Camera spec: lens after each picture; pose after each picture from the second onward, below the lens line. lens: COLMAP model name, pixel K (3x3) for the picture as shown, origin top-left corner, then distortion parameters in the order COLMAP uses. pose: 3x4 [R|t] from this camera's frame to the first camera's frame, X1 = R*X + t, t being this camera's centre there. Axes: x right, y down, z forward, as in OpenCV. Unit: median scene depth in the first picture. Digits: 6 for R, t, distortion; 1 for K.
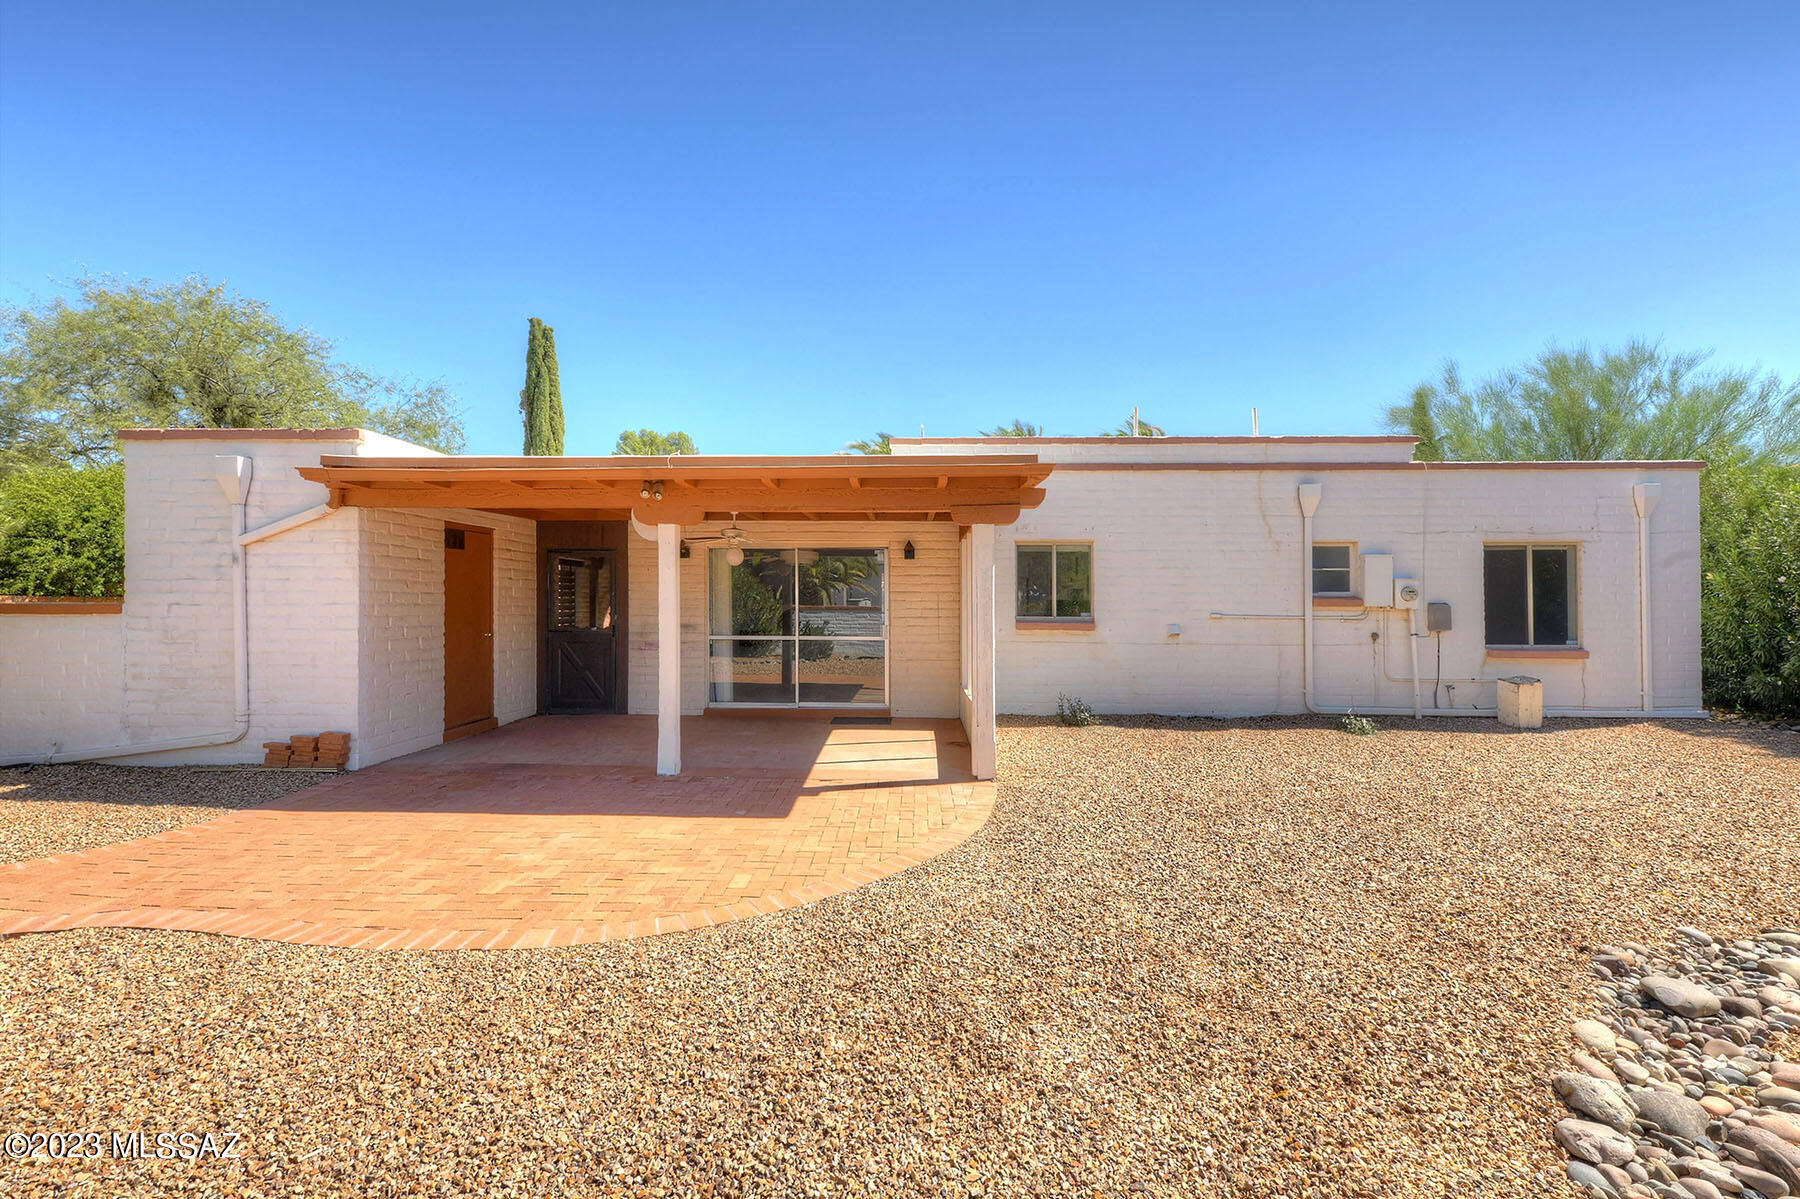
lens RADIAL K [[794.3, 0, 900.0], [0, 794.3, 599.5], [0, 0, 1]] dist [-0.000921, -0.000133]
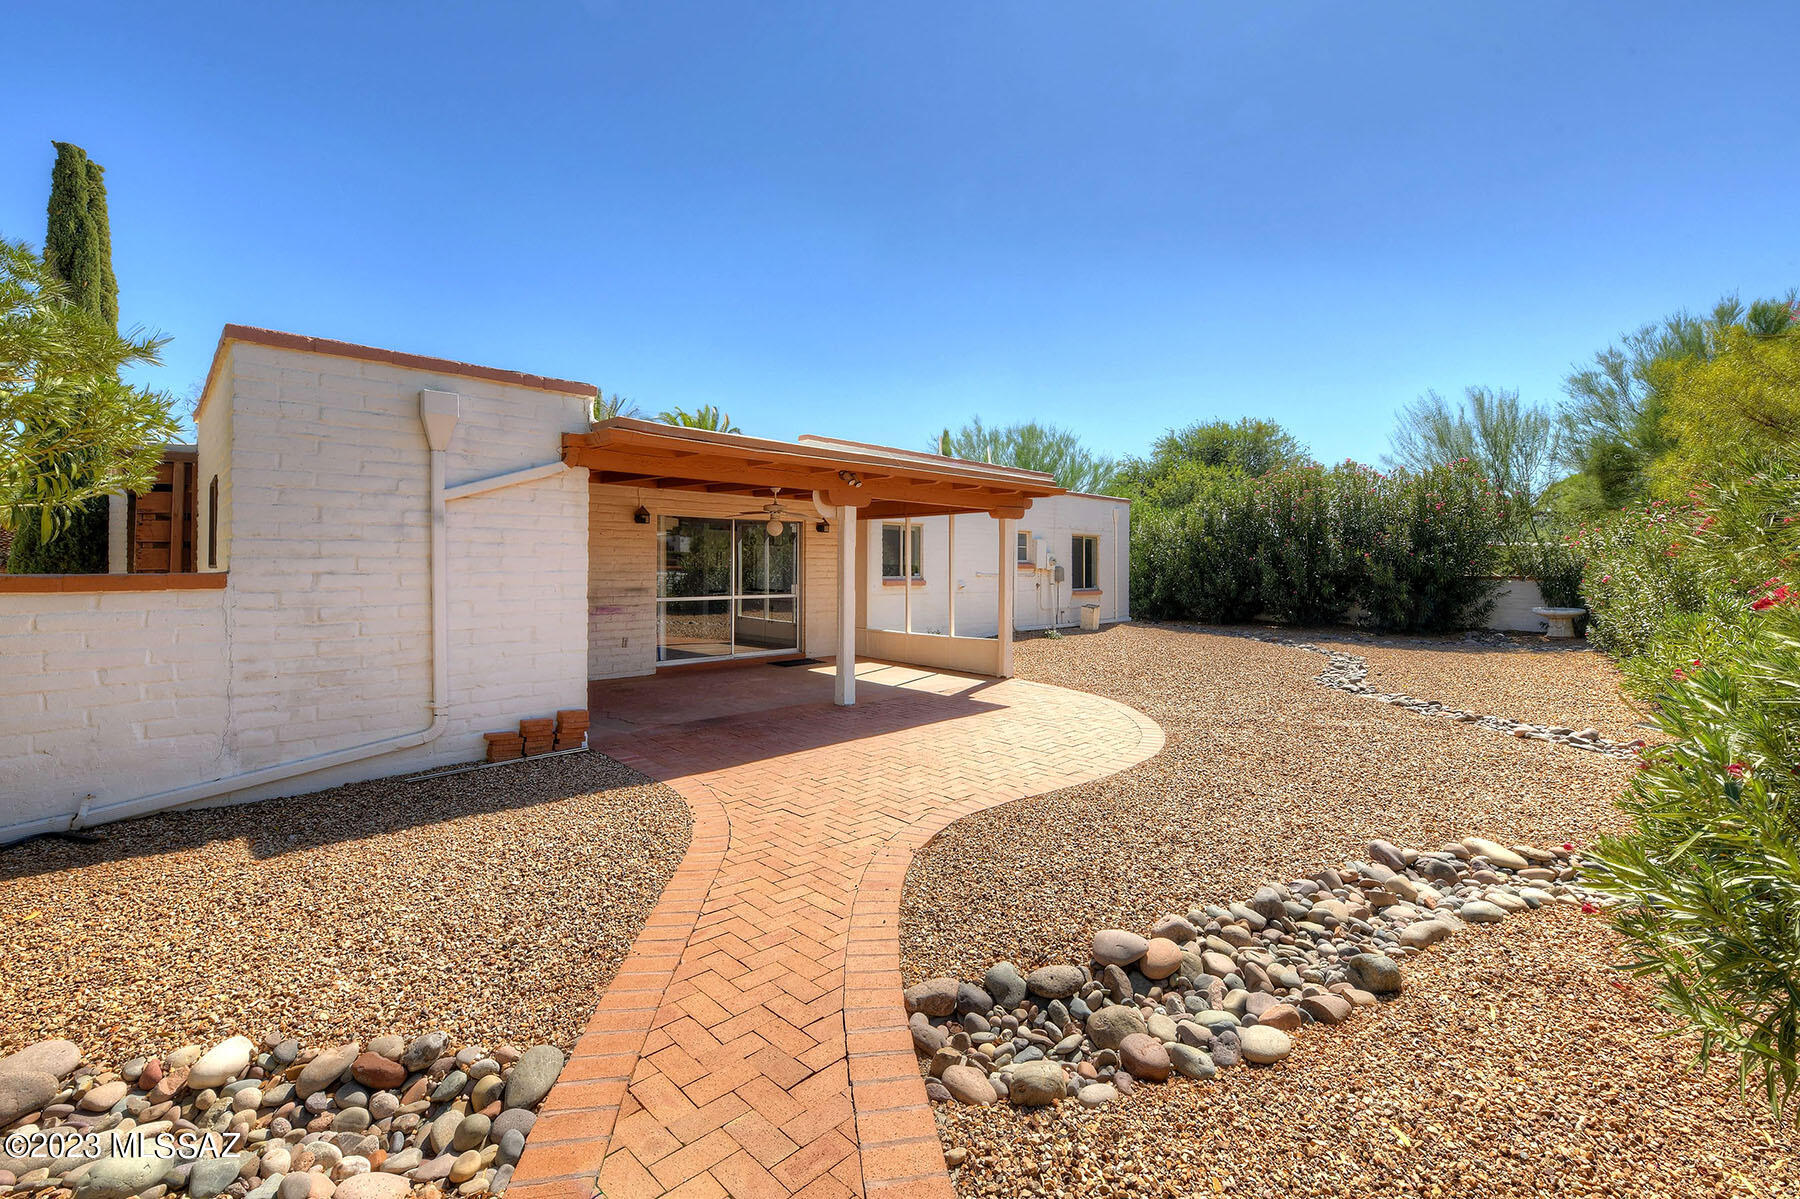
lens RADIAL K [[768.6, 0, 900.0], [0, 768.6, 599.5], [0, 0, 1]] dist [-0.032955, -0.000025]
pose [[0.662659, -0.033886, 0.748155, -1.080493], [-0.006091, 0.998699, 0.050629, -0.008991], [-0.748897, -0.038107, 0.661590, 0.122732]]
